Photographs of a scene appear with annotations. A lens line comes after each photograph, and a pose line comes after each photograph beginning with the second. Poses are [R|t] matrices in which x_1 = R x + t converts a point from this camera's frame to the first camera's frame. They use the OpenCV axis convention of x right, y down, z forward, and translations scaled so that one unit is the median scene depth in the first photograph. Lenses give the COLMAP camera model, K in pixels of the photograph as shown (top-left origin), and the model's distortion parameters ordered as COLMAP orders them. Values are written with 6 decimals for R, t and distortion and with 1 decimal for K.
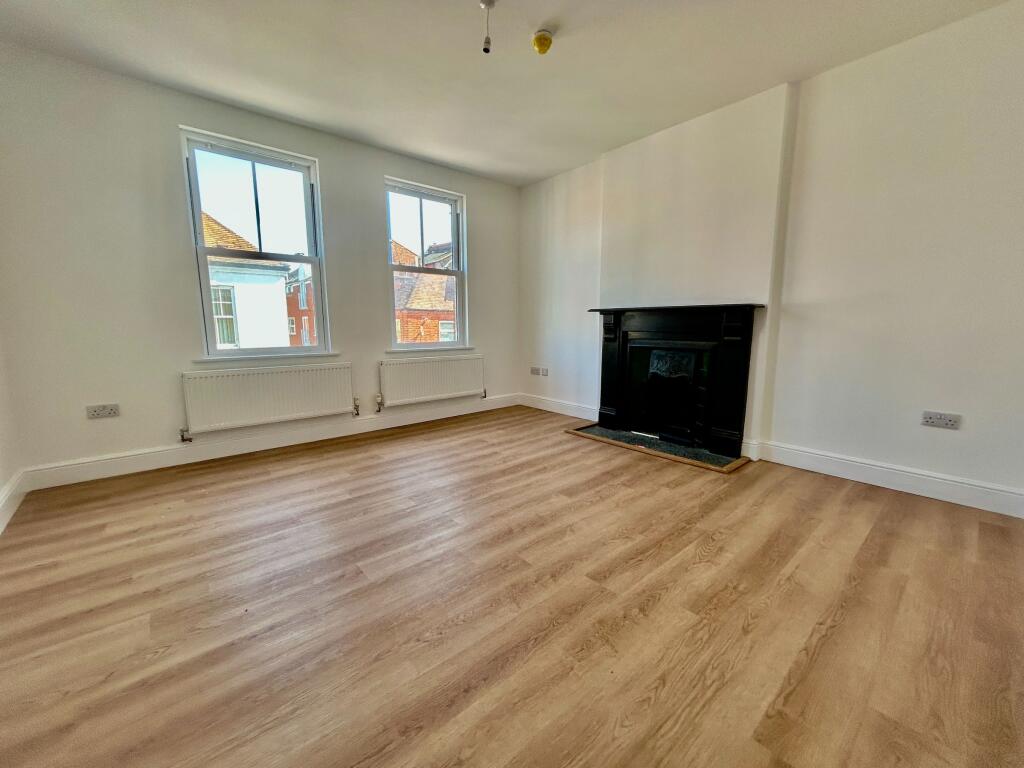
lens RADIAL K [[407.1, 0, 513.4], [0, 407.1, 380.9], [0, 0, 1]] dist [-0.000363, 0.000102]
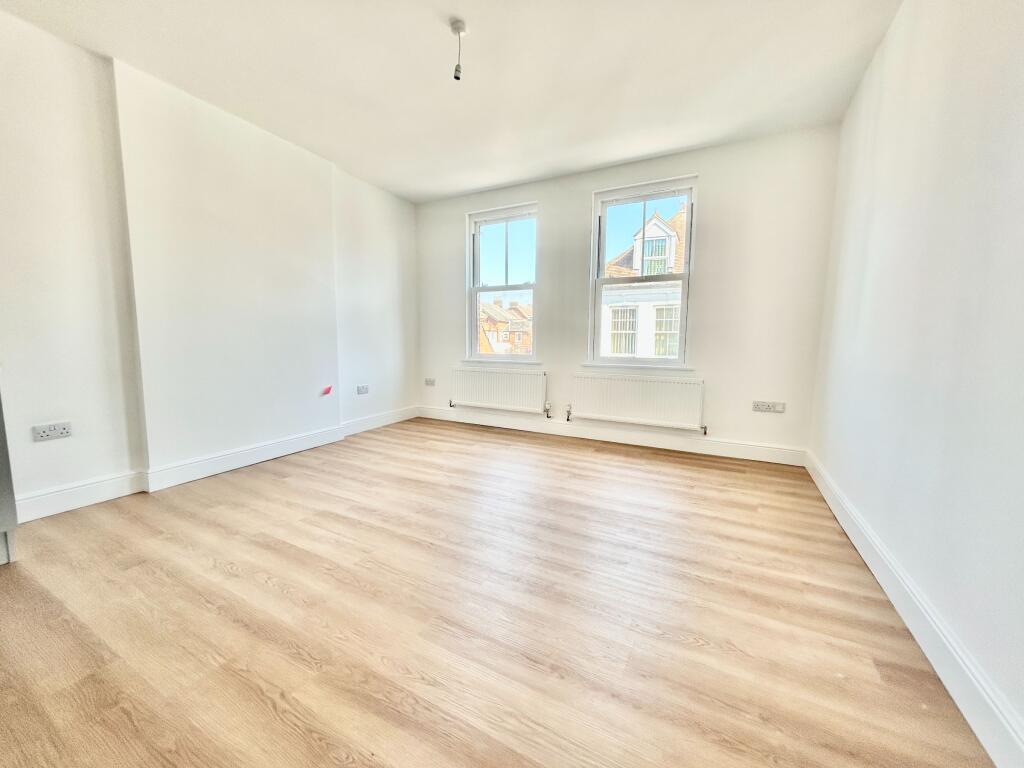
lens RADIAL K [[407.1, 0, 513.4], [0, 407.1, 380.9], [0, 0, 1]] dist [-0.000363, 0.000102]
pose [[0.352829, 0.111967, -0.928964, 0.608010], [-0.144792, 0.987389, 0.064016, -0.073914], [0.924417, 0.111920, 0.364592, 0.469128]]
